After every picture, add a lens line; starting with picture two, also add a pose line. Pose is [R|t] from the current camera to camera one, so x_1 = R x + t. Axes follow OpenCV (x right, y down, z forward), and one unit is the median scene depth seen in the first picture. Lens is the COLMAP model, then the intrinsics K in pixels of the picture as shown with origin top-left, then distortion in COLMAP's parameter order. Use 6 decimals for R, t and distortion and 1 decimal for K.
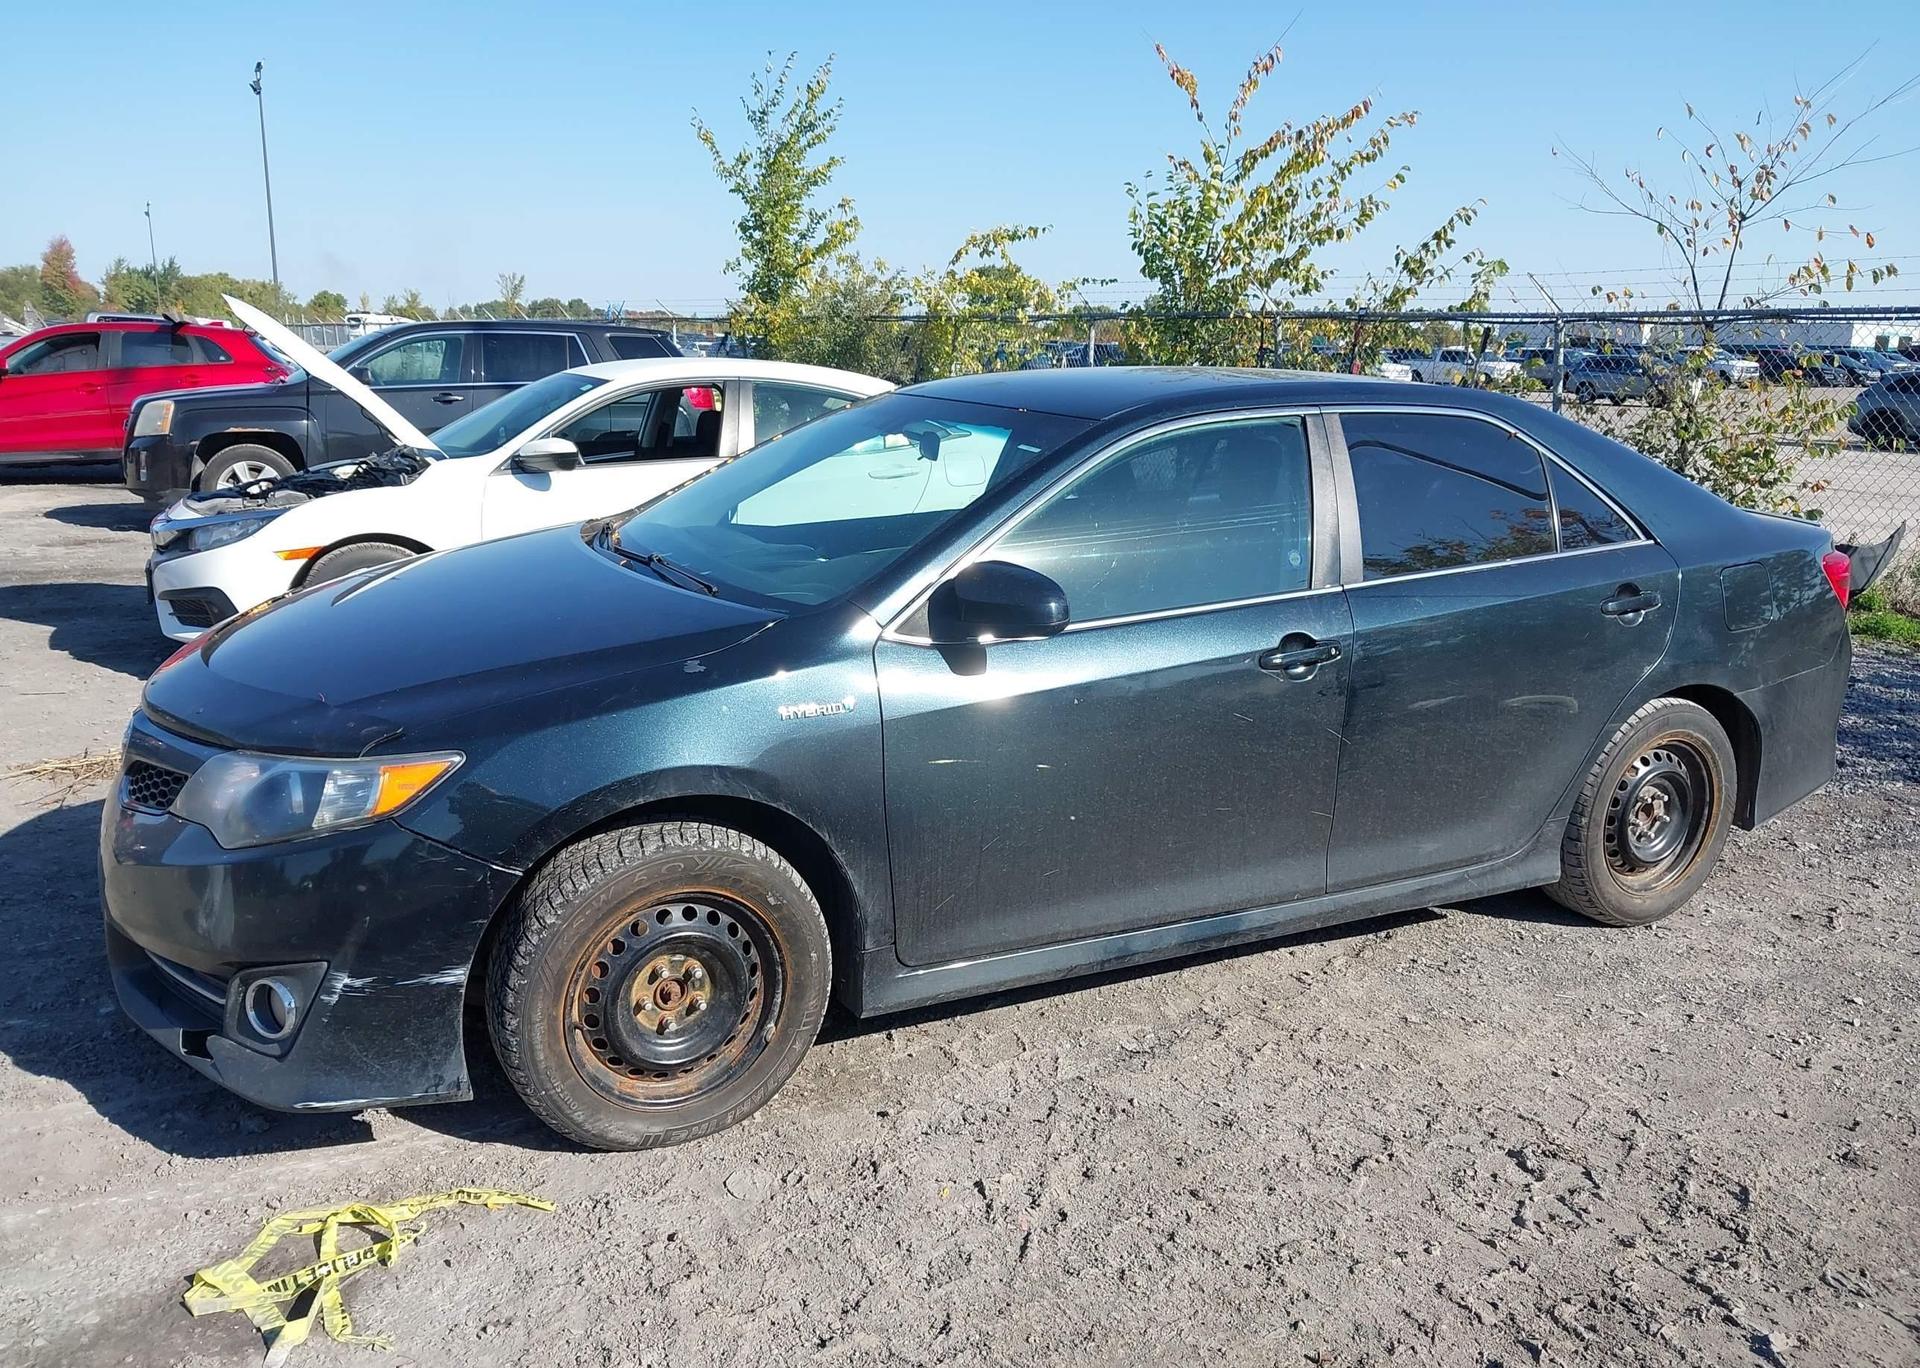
lens RADIAL K [[1512.1, 0, 1005.6], [0, 1512.1, 690.0], [0, 0, 1]] dist [-0.003965, -0.005724]
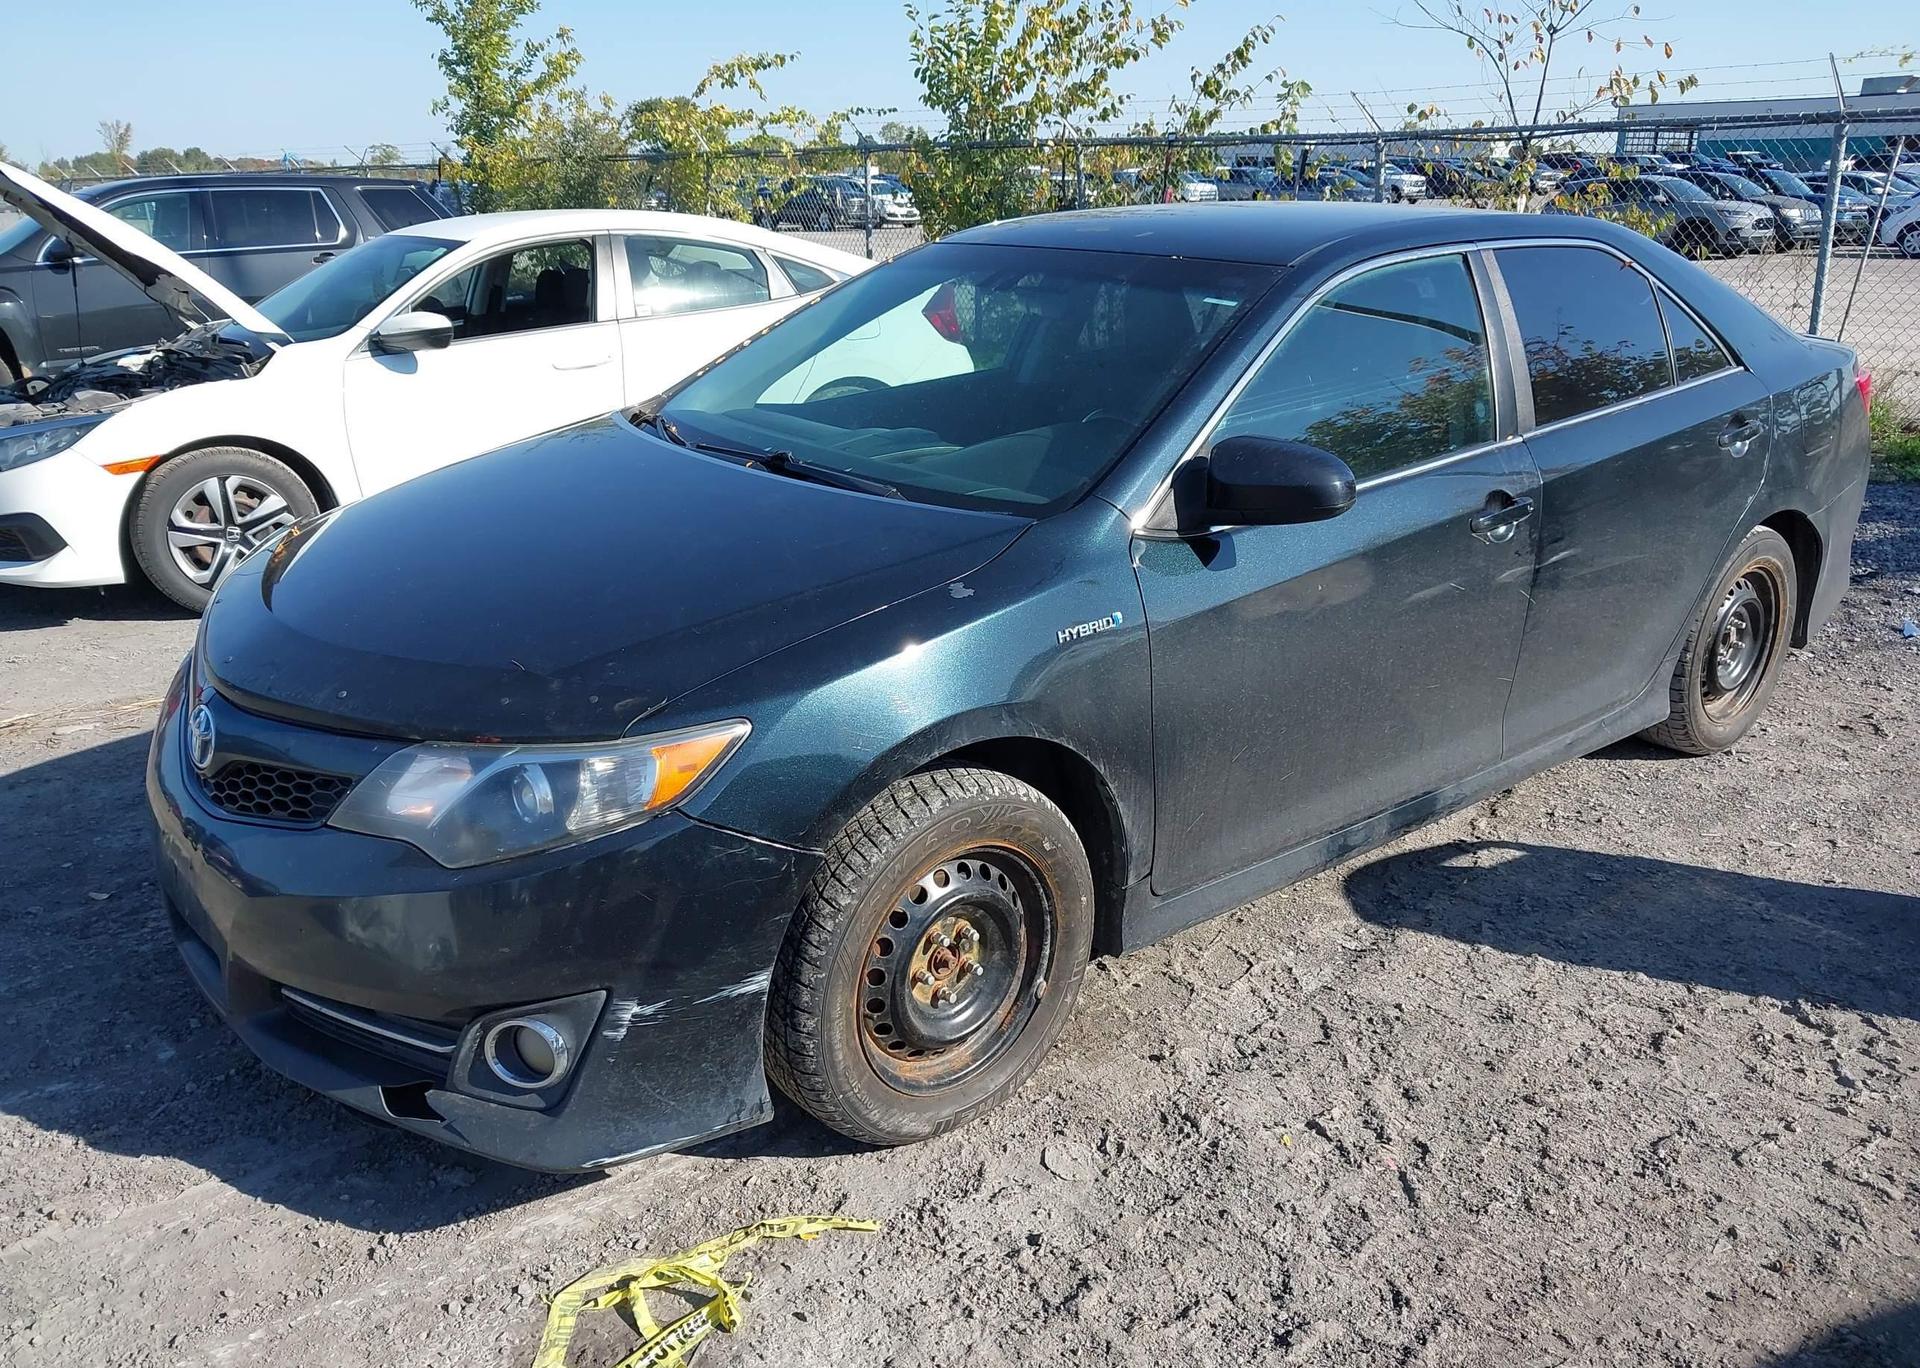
lens RADIAL K [[1503.9, 0, 1019.2], [0, 1503.9, 679.4], [0, 0, 1]] dist [-0.006930, -0.000335]
pose [[0.979306, -0.093448, 0.179517, -0.139840], [0.075463, 0.991654, 0.104539, -0.021443], [-0.187788, -0.088828, 0.978185, 0.068550]]
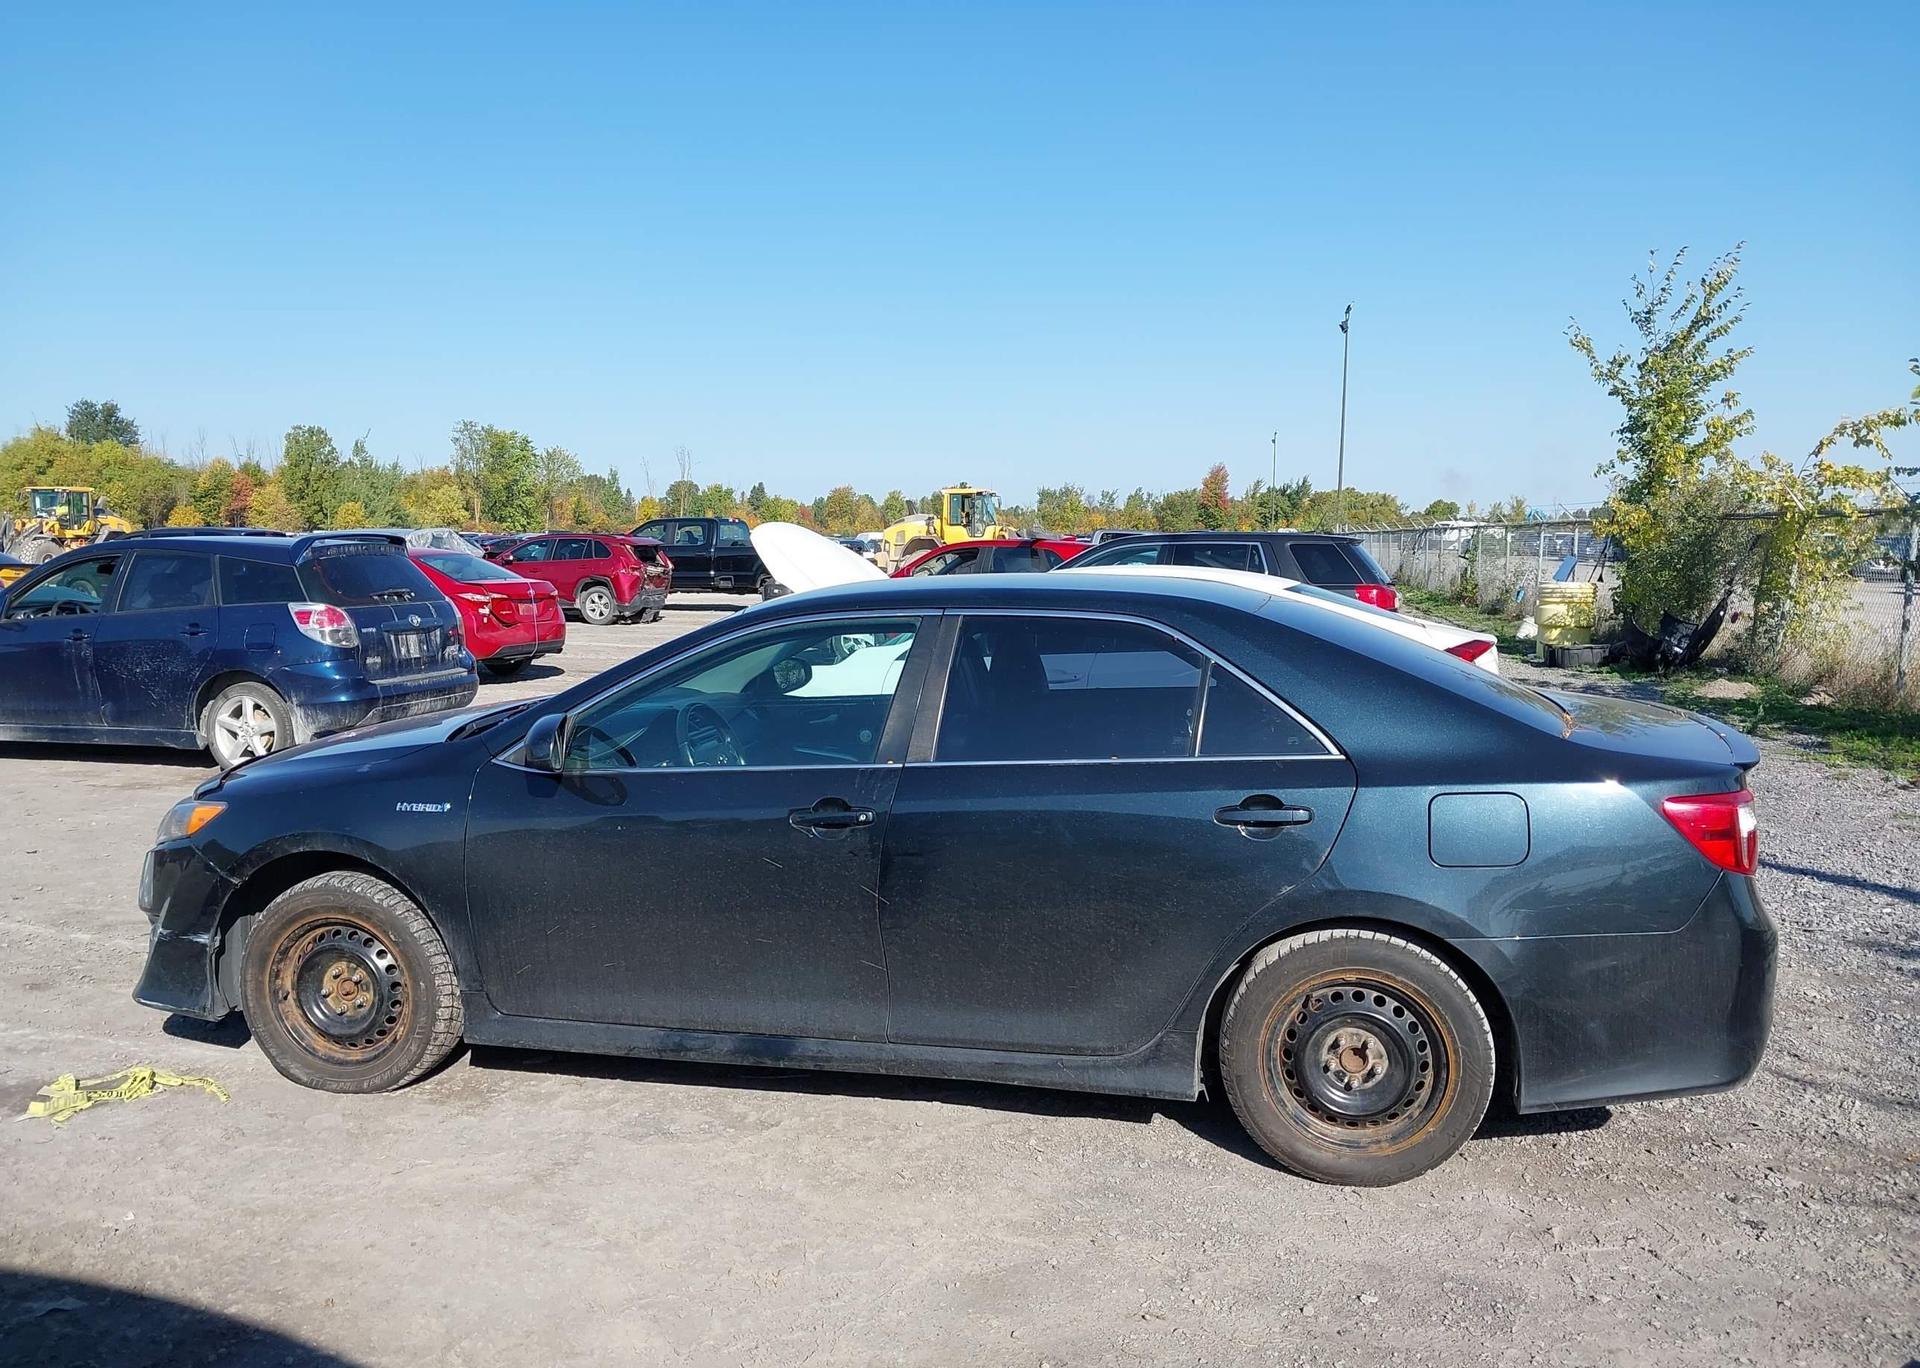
lens RADIAL K [[1498.1, 0, 959.1], [0, 1498.1, 662.8], [0, 0, 1]] dist [0.082506, -0.157898]
pose [[0.771390, 0.035685, -0.635362, 0.517530], [-0.129966, 0.986217, -0.102400, -0.018016], [0.622950, 0.161566, 0.765395, 0.079972]]
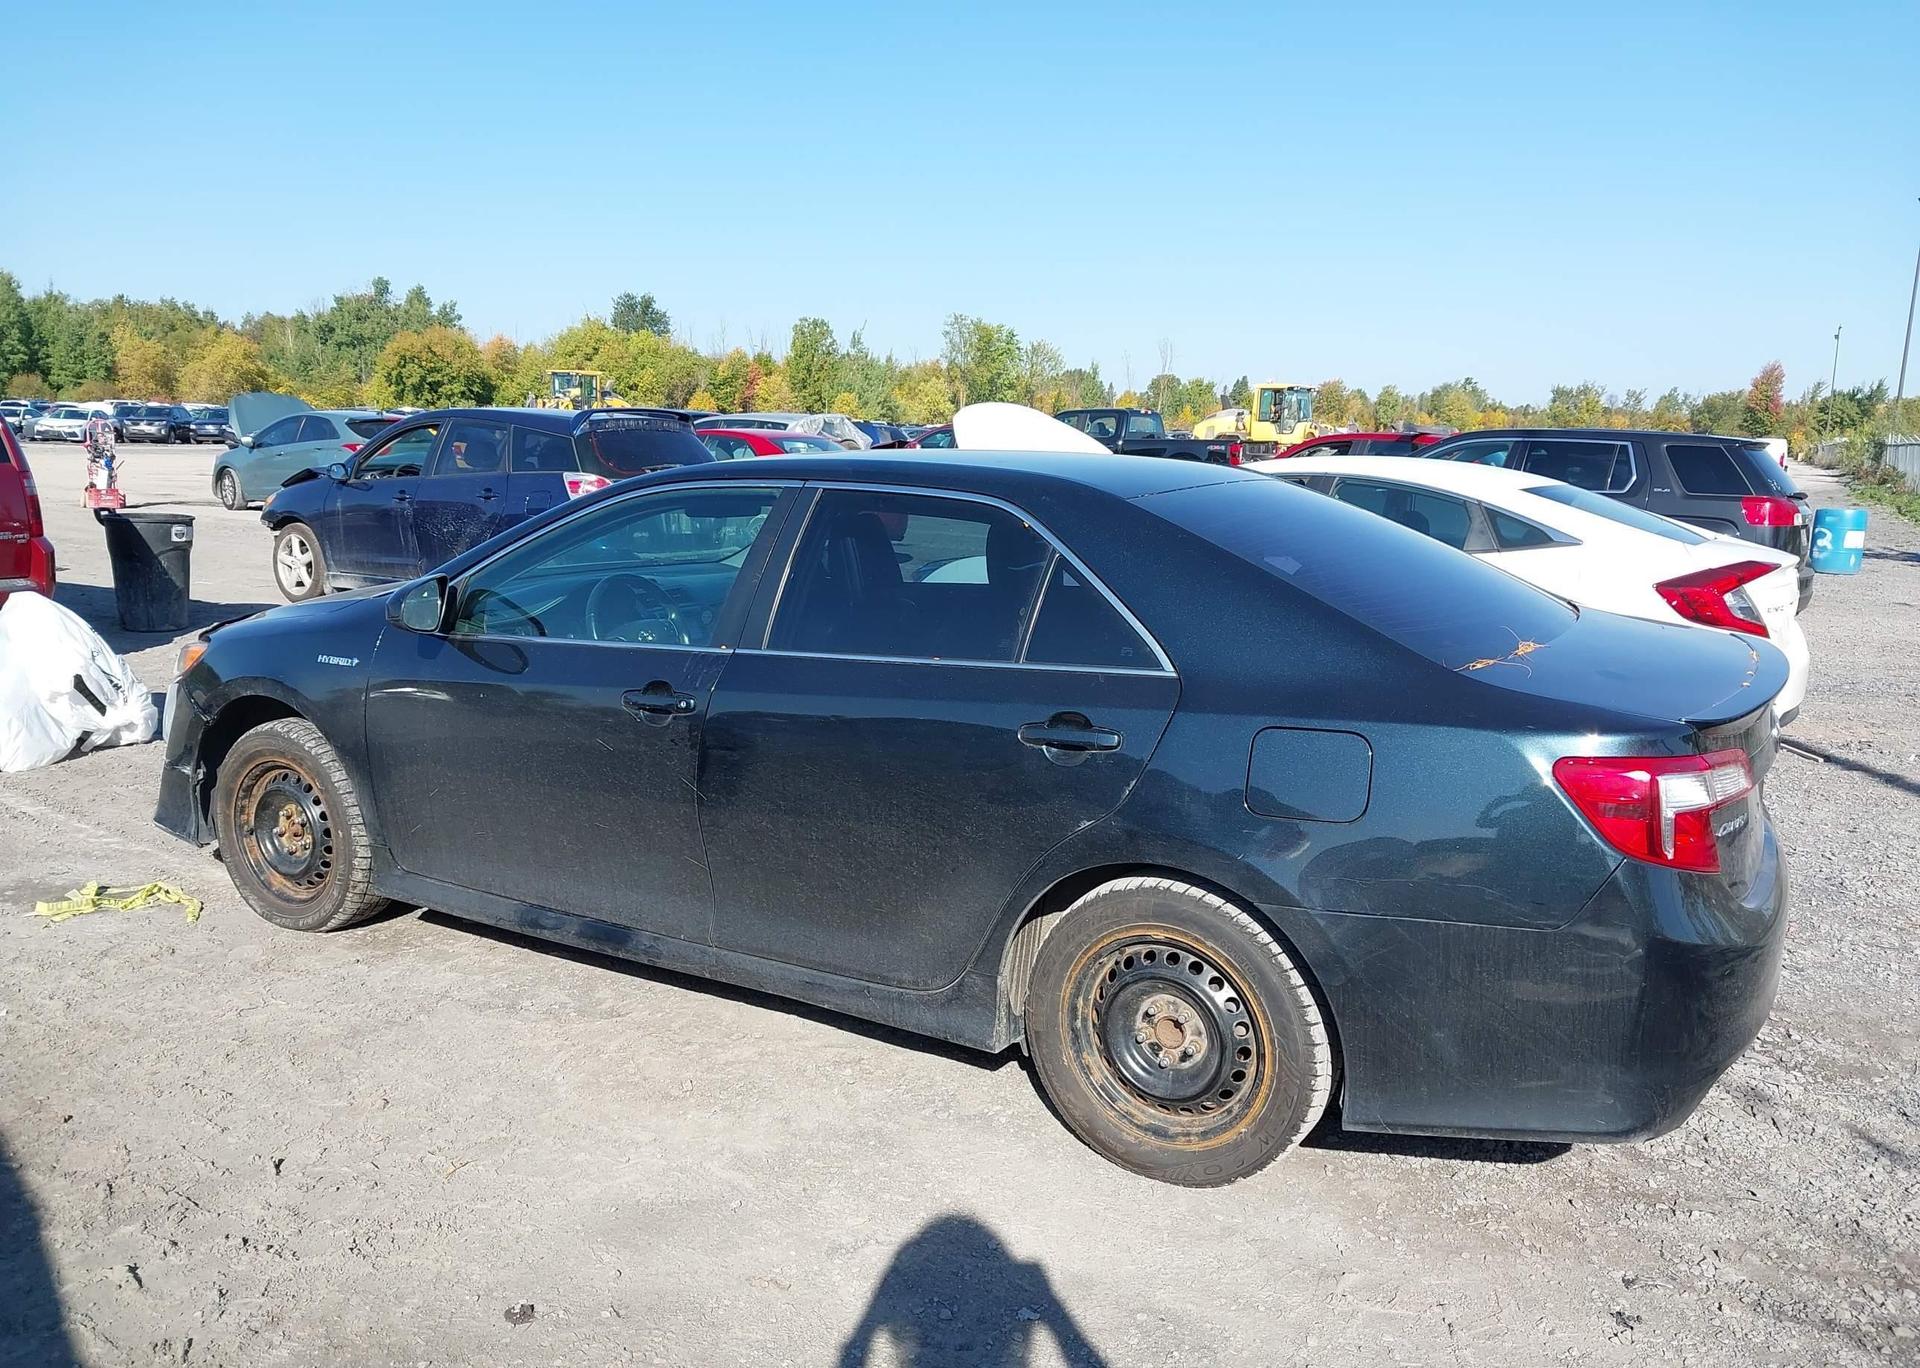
lens RADIAL K [[1500.0, 0, 999.4], [0, 1500.0, 679.1], [0, 0, 1]] dist [0.129396, -0.278292]
pose [[0.539454, 0.133058, -0.831435, 0.632918], [-0.204306, 0.978611, 0.024053, -0.059271], [0.816852, 0.156892, 0.555101, 0.307518]]
